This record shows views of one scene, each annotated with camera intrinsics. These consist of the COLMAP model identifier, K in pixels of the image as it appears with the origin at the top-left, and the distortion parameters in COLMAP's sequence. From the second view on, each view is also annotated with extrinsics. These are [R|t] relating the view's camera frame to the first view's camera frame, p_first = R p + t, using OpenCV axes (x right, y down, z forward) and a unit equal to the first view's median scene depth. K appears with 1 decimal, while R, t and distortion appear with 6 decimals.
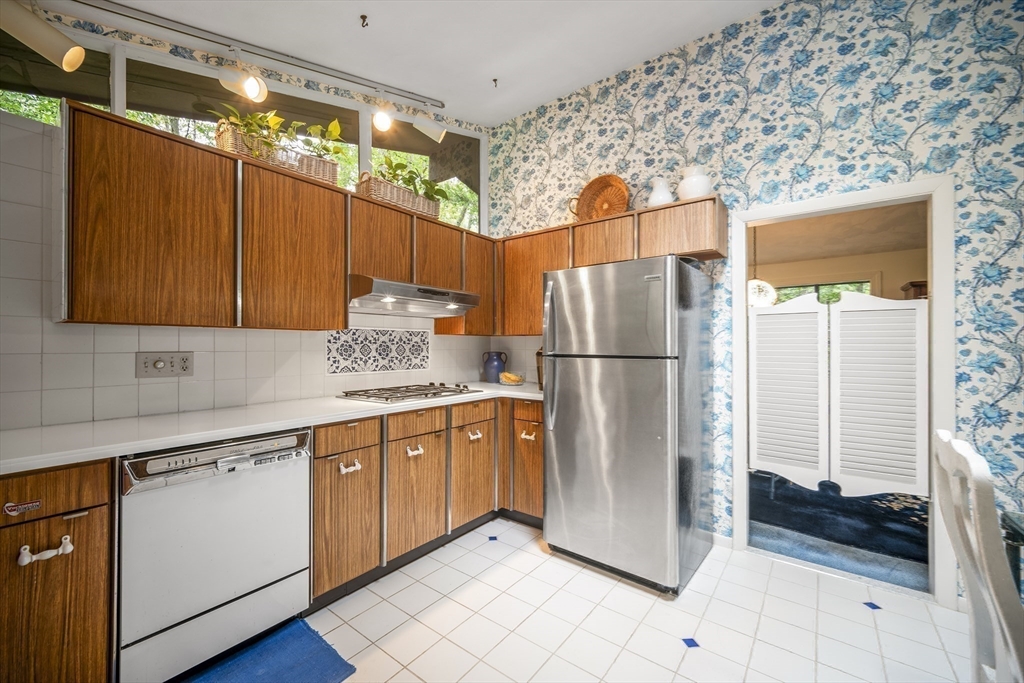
lens RADIAL K [[411.2, 0, 502.6], [0, 411.2, 342.1], [0, 0, 1]] dist [0.000315, 0.000215]
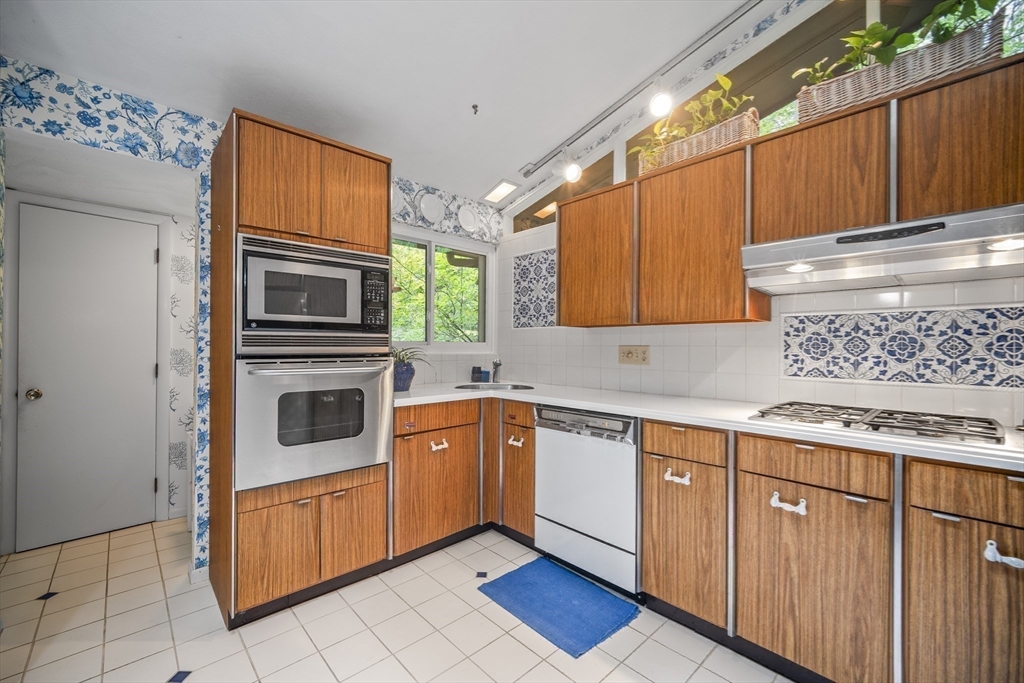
lens RADIAL K [[411.2, 0, 502.6], [0, 411.2, 342.1], [0, 0, 1]] dist [0.000315, 0.000215]
pose [[-0.166786, -0.002591, -0.985990, 0.423702], [0.008358, 0.999957, -0.004041, 0.012220], [0.985958, -0.008915, -0.166757, 0.597798]]
